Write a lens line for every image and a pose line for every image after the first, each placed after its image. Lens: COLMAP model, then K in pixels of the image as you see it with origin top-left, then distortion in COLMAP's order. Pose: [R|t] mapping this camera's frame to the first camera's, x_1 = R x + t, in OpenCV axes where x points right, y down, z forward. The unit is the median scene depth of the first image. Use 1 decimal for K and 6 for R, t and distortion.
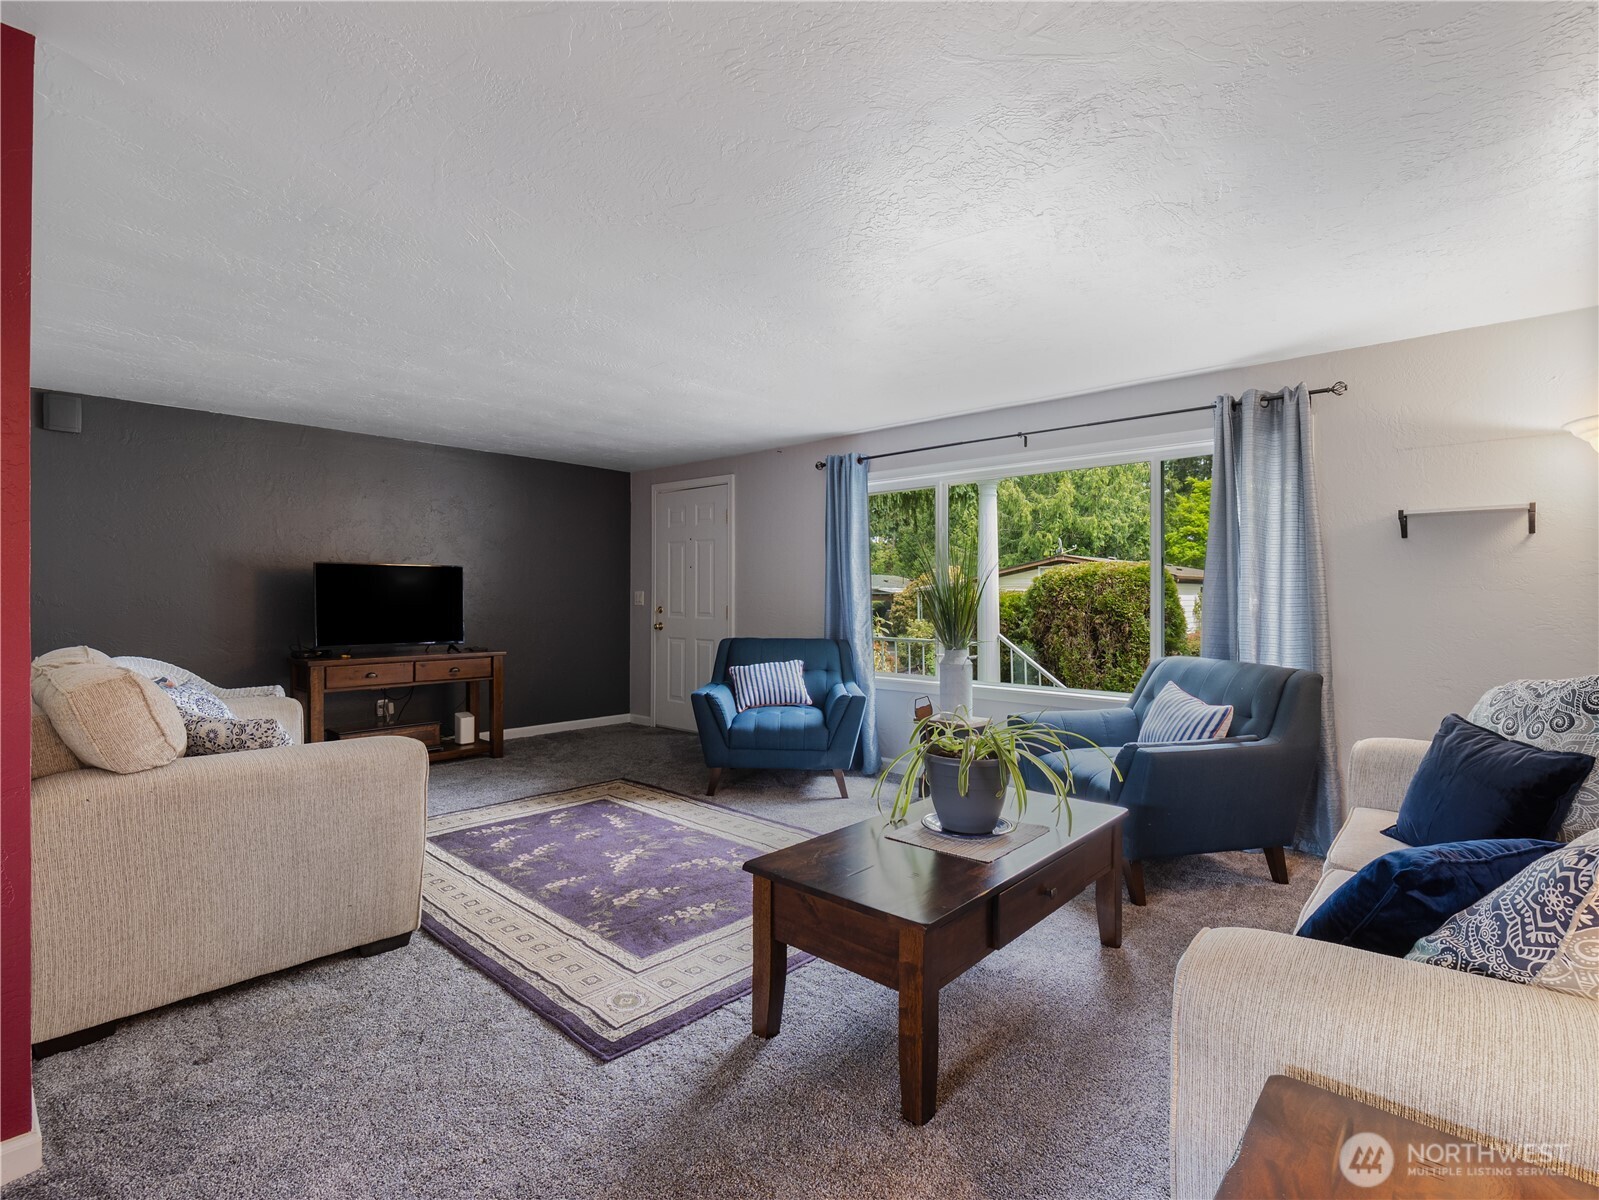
lens RADIAL K [[766.2, 0, 794.3], [0, 766.2, 598.5], [0, 0, 1]] dist [-0.011043, -0.002770]
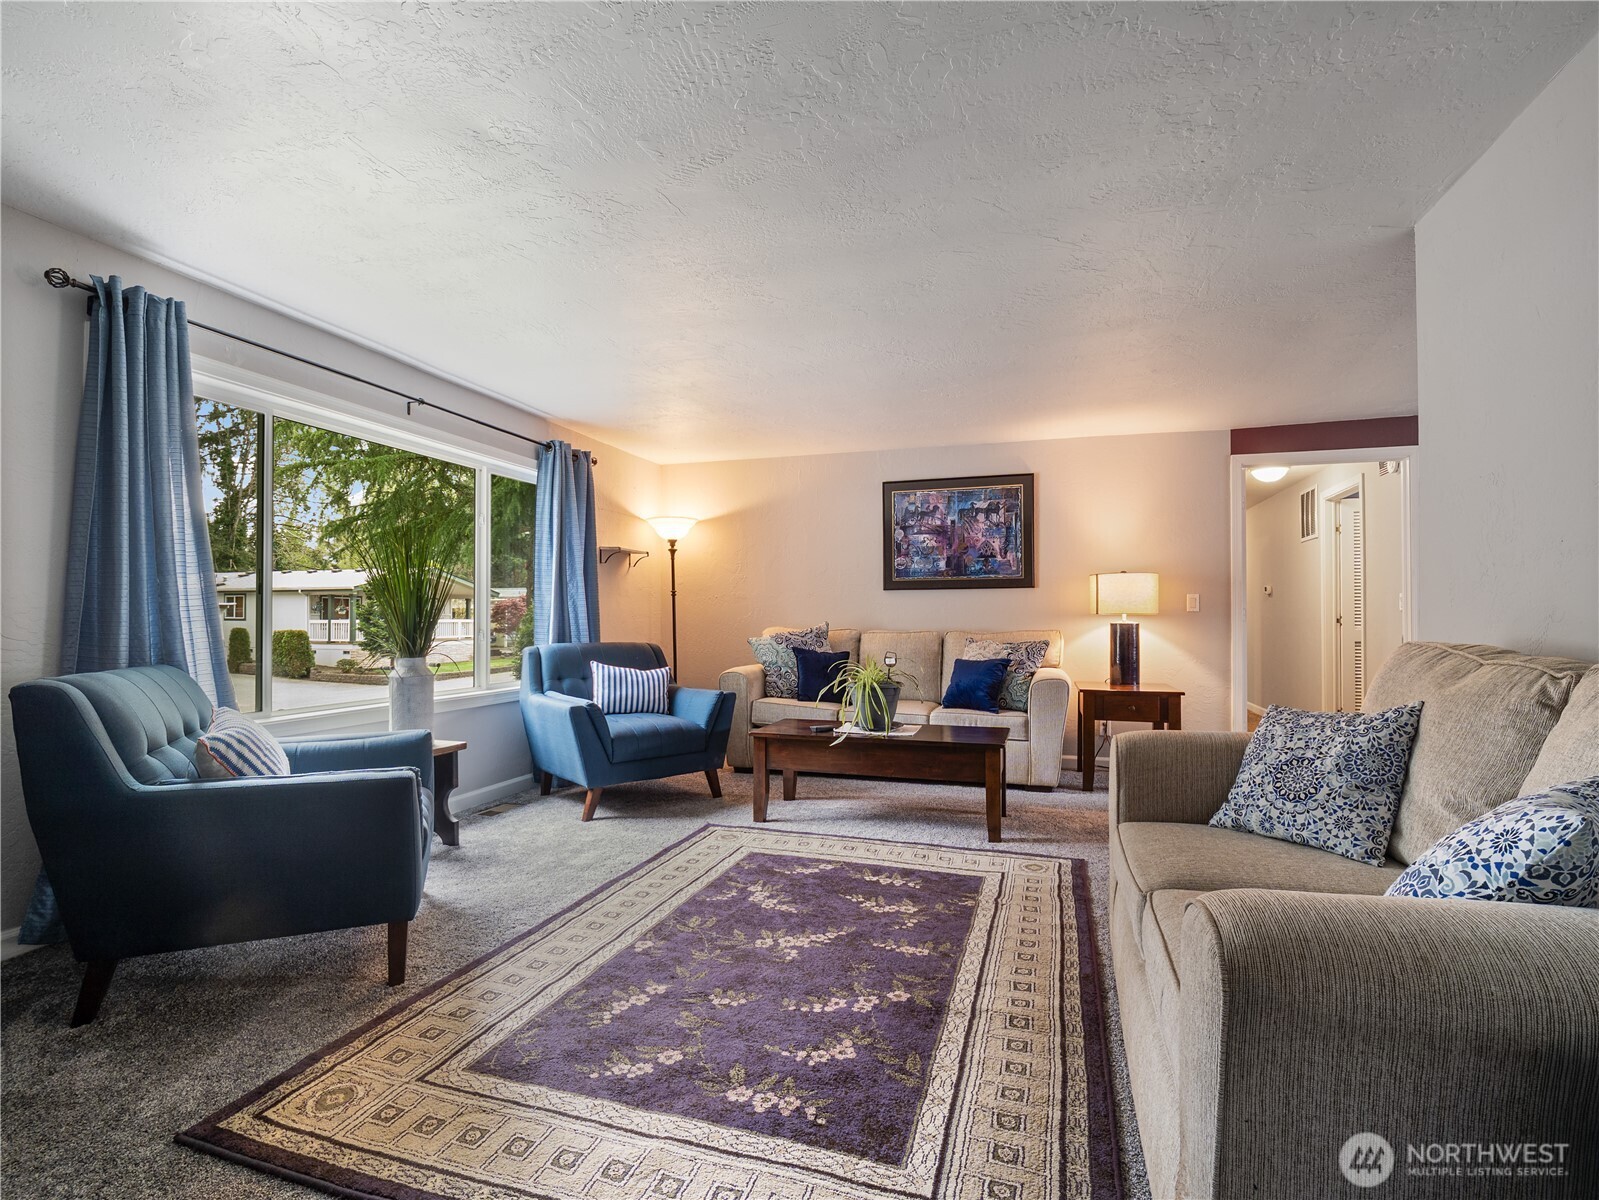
lens RADIAL K [[766.2, 0, 799.9], [0, 766.2, 606.3], [0, 0, 1]] dist [-0.011043, -0.002770]
pose [[-0.404166, 0.007899, 0.914652, -0.826972], [0.006059, 0.999964, -0.005958, 0.028242], [-0.914666, 0.003134, -0.404199, 1.207454]]
